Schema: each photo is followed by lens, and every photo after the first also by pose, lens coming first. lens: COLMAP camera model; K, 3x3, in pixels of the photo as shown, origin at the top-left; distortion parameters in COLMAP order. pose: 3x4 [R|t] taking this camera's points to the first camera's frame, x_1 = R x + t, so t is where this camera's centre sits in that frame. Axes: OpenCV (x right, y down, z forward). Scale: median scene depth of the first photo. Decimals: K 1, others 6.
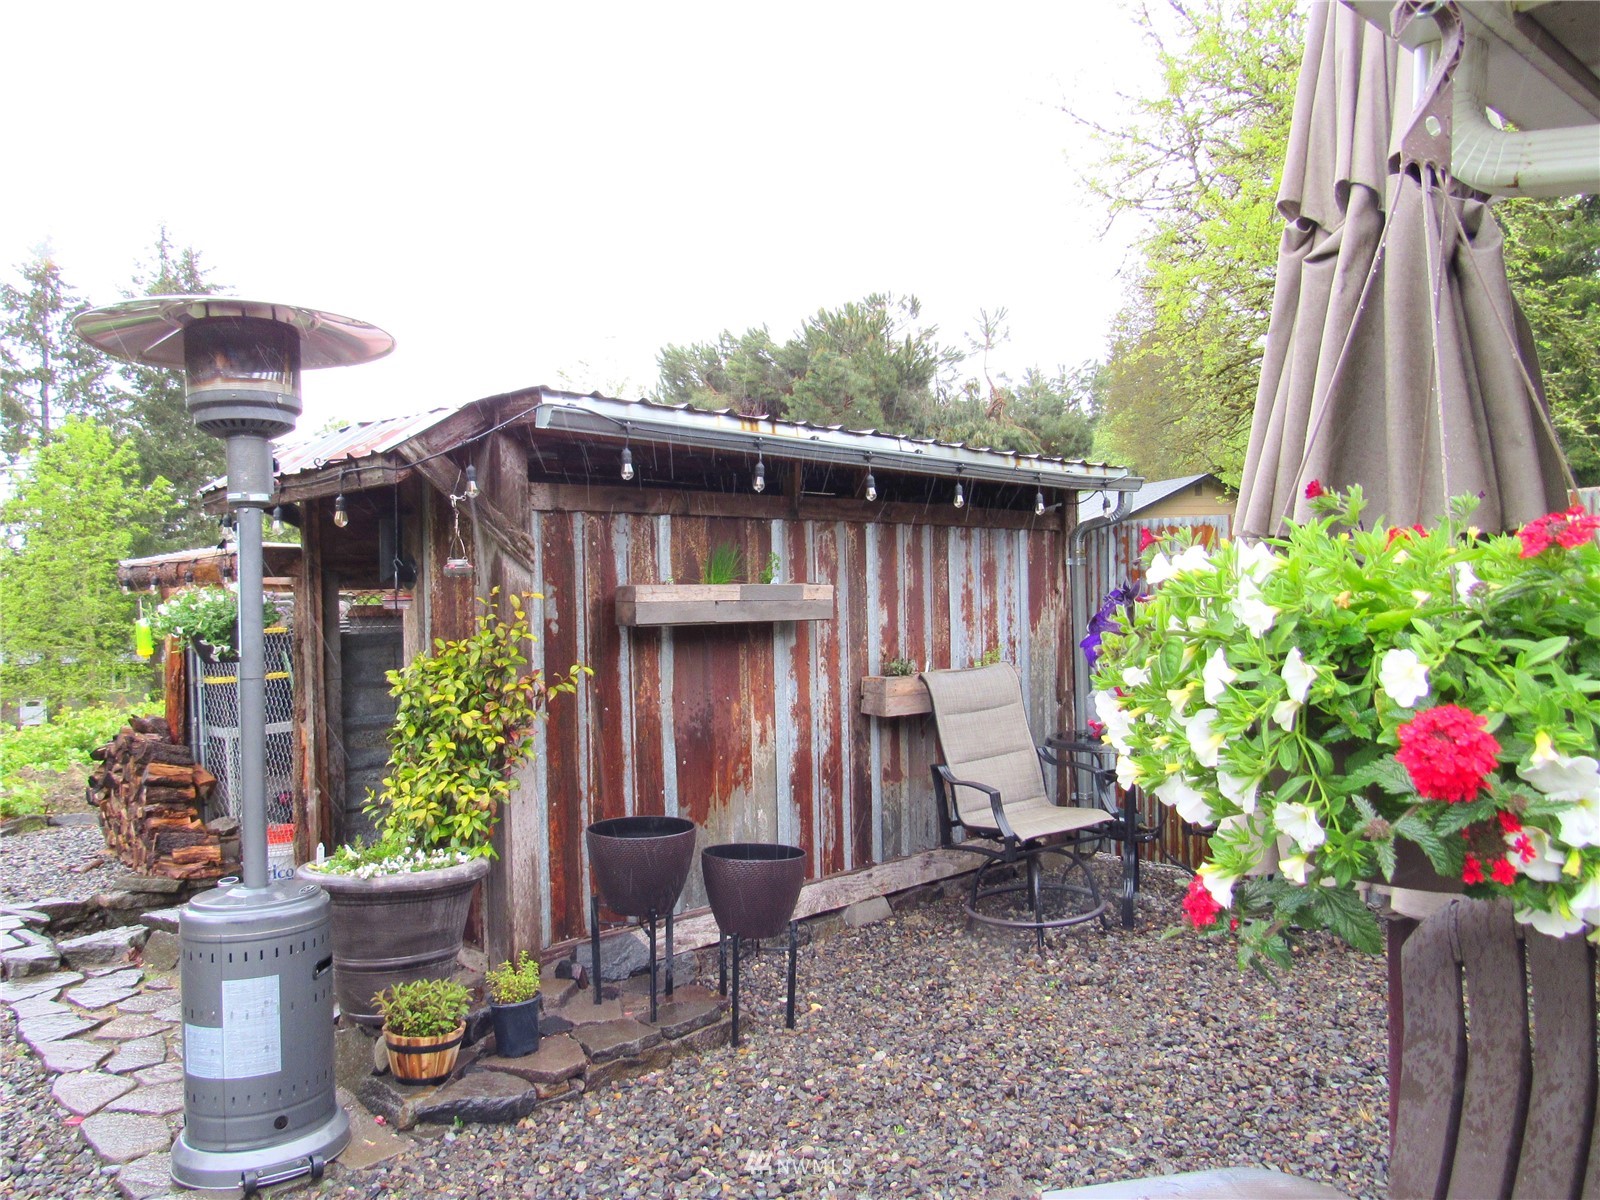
lens RADIAL K [[1139.9, 0, 788.2], [0, 1139.9, 596.2], [0, 0, 1]] dist [-0.031196, 0.016714]
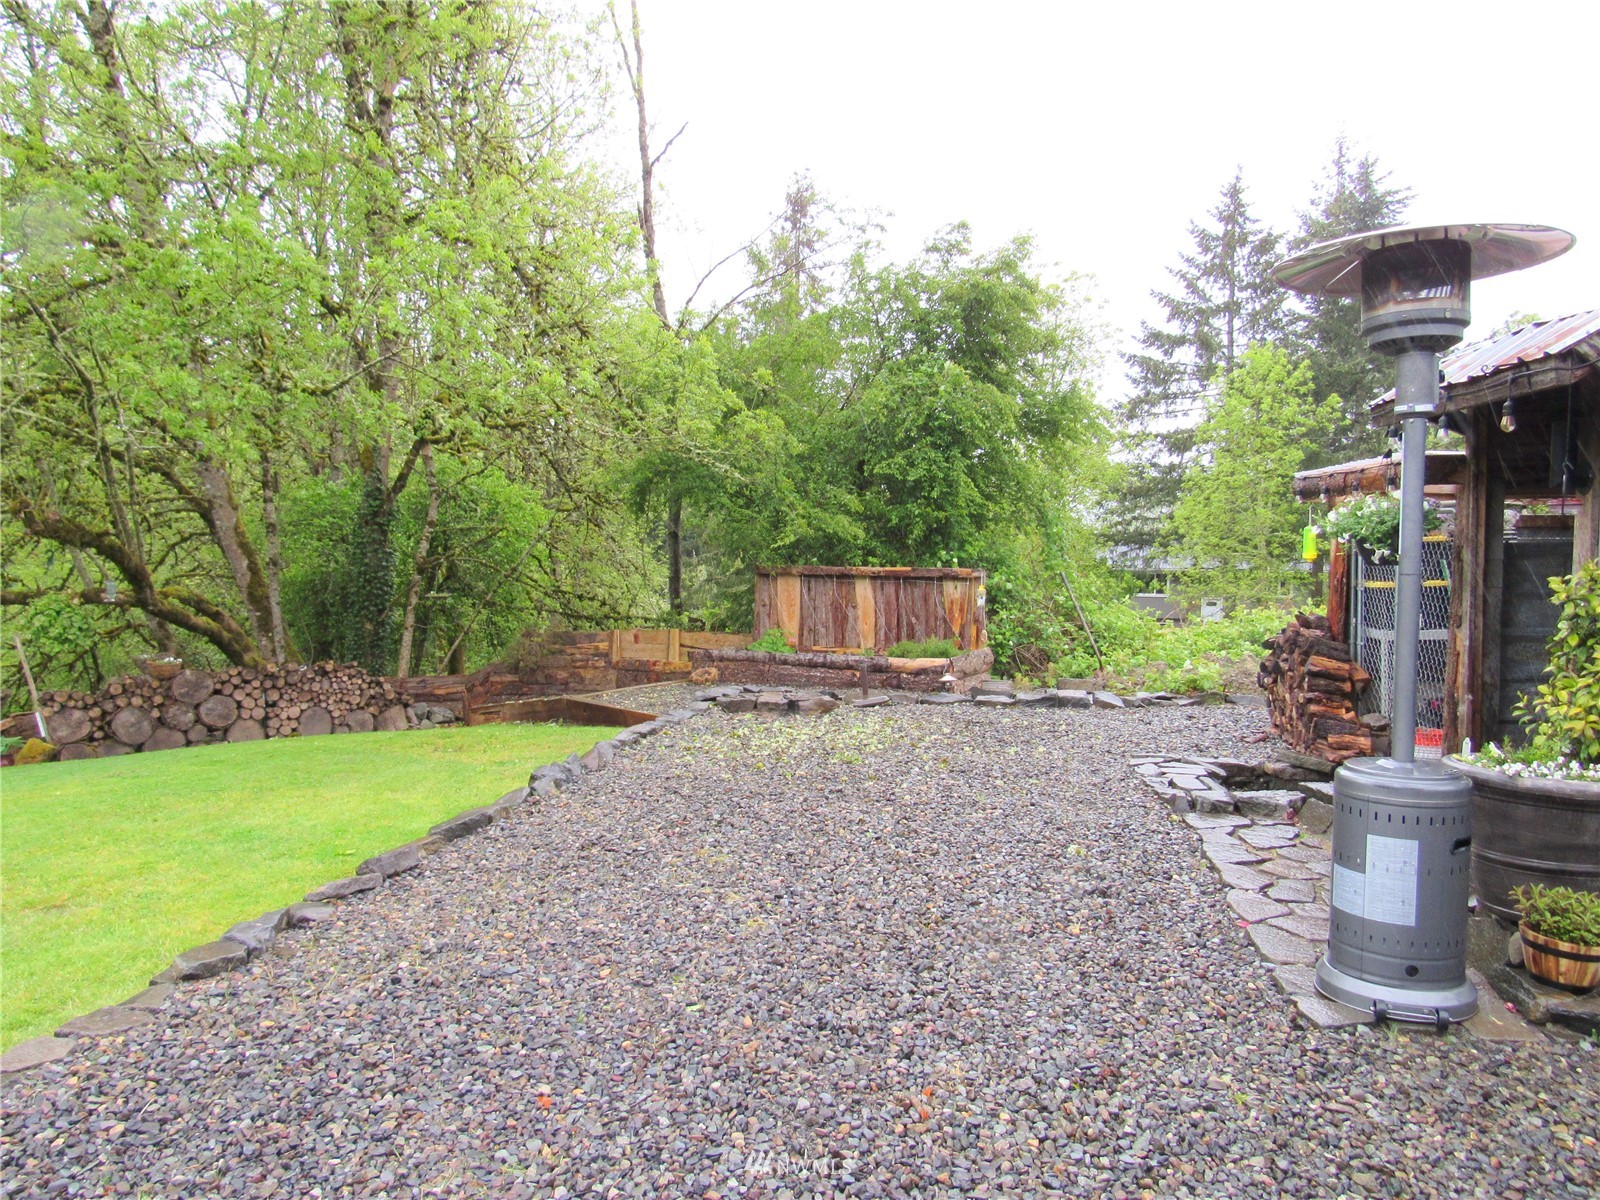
lens RADIAL K [[1139.9, 0, 800.4], [0, 1139.9, 599.1], [0, 0, 1]] dist [-0.031196, 0.016714]
pose [[0.590470, 0.071228, -0.803911, 0.048028], [-0.008322, 0.996582, 0.082186, 0.009081], [0.807017, -0.041838, 0.589044, -0.096899]]
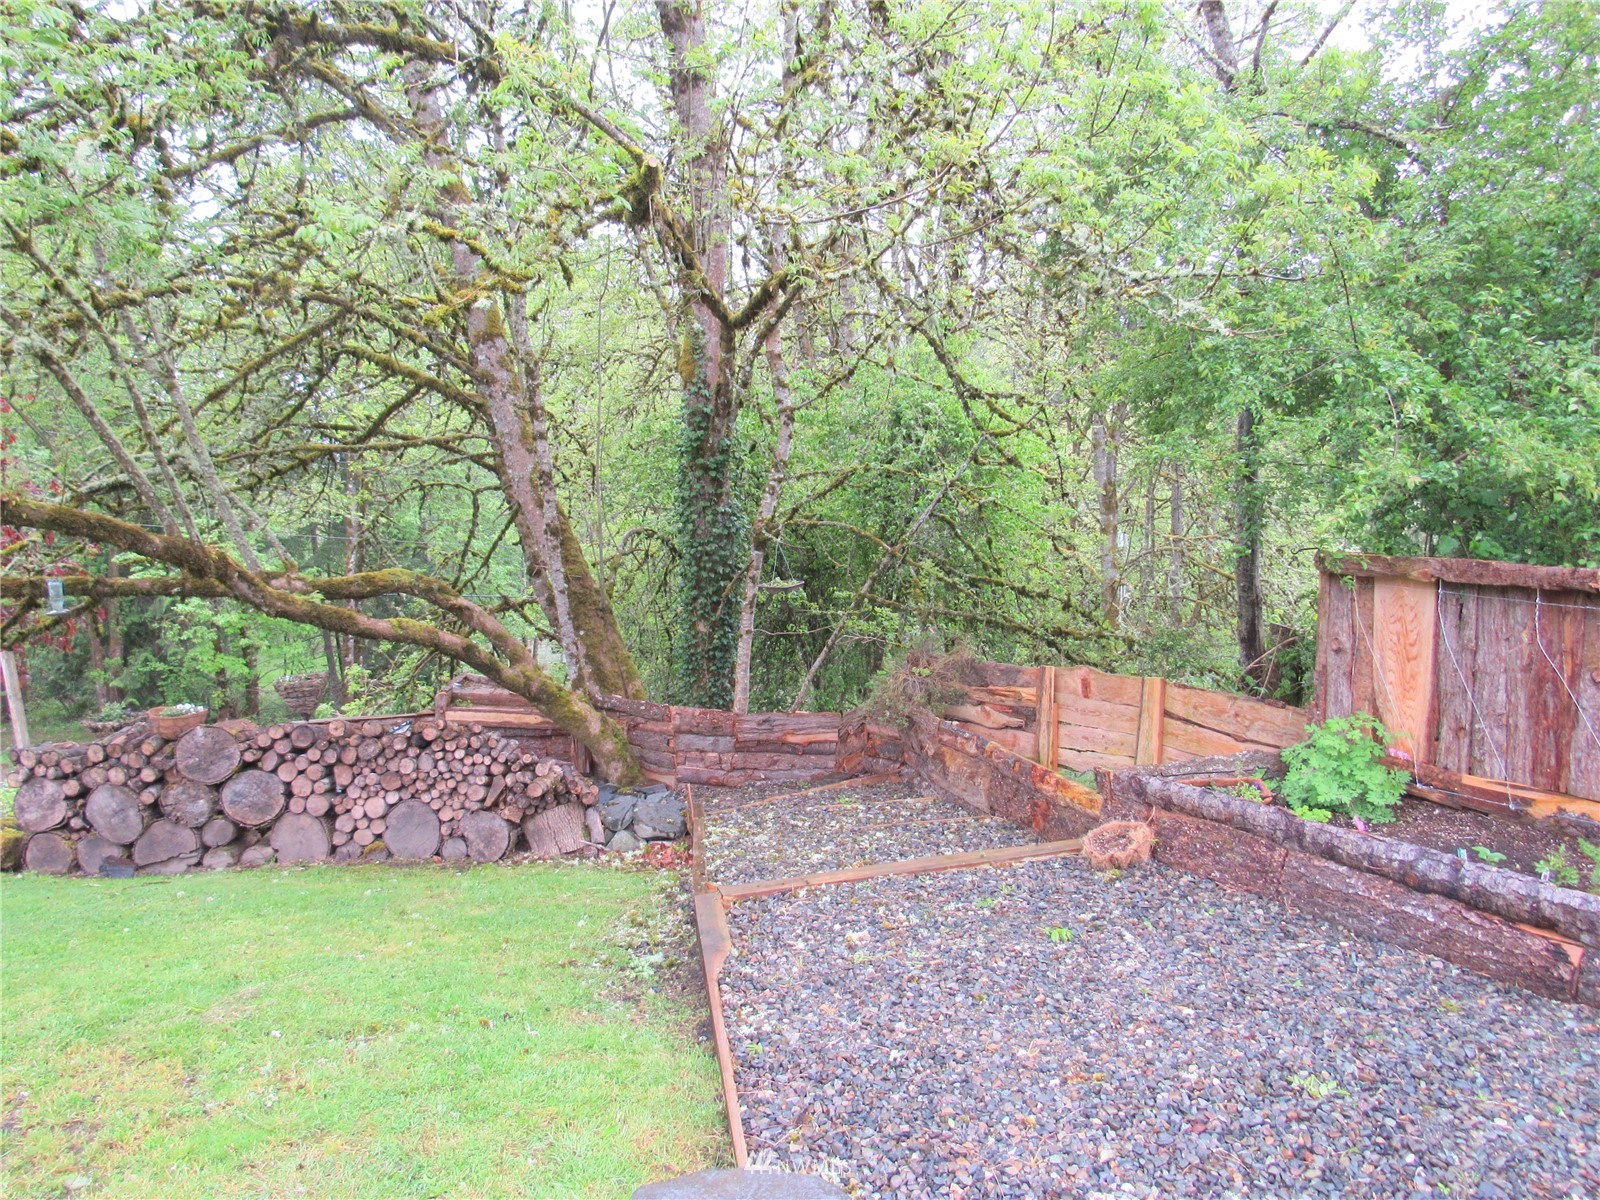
lens RADIAL K [[1139.9, 0, 803.8], [0, 1139.9, 592.6], [0, 0, 1]] dist [-0.031196, 0.016714]
pose [[0.016062, 0.123076, -0.992267, -1.093471], [0.027441, 0.991967, 0.123483, 0.040353], [0.999494, -0.029212, 0.012556, 0.887601]]
